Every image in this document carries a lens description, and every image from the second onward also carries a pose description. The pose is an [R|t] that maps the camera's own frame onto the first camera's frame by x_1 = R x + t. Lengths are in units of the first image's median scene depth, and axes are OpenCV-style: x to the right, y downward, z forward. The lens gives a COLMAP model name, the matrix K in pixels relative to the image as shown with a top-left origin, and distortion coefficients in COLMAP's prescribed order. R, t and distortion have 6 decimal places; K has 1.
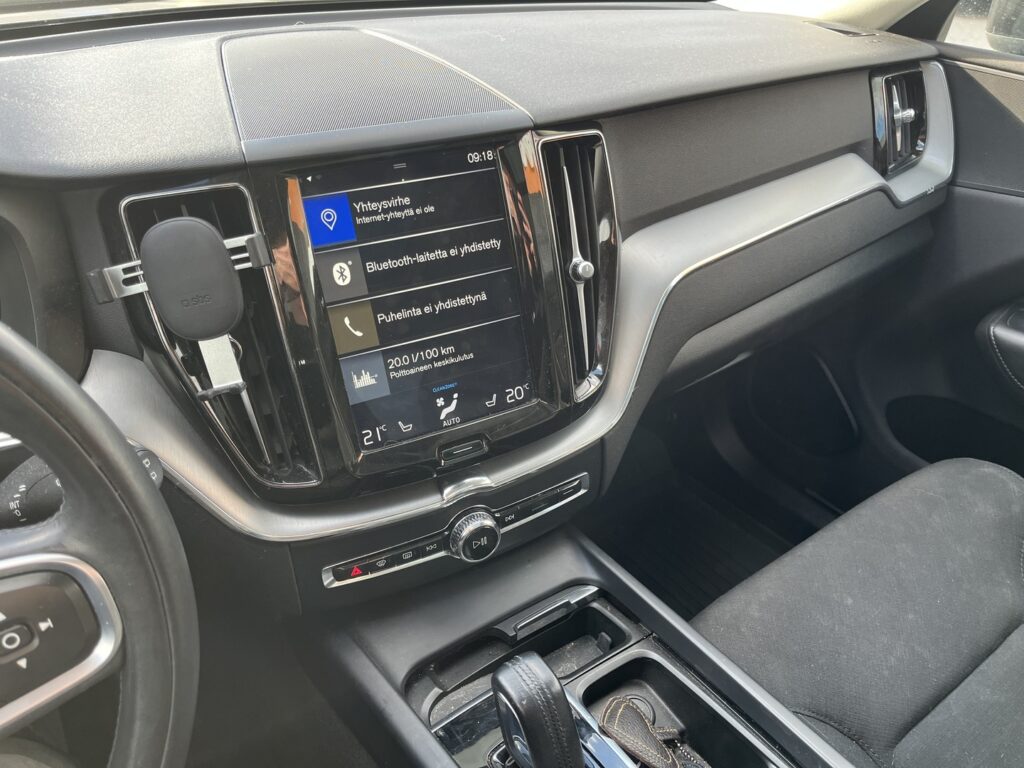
lens RADIAL K [[774.1, 0, 518.5], [0, 774.1, 385.8], [0, 0, 1]] dist [0.061204, -0.082034]
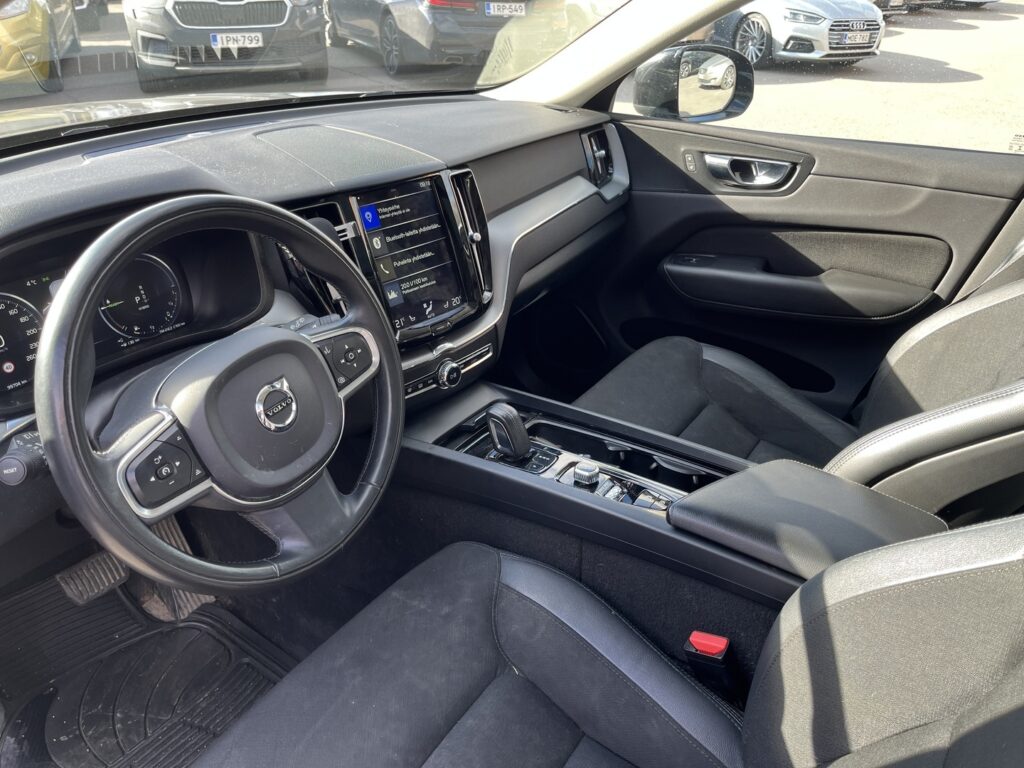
lens RADIAL K [[774.1, 0, 505.0], [0, 774.1, 381.8], [0, 0, 1]] dist [0.061204, -0.082034]
pose [[0.938502, -0.154352, 0.308852, -0.529615], [0.176763, 0.983189, -0.045767, 0.326292], [-0.296596, 0.097546, 0.950008, -0.893706]]
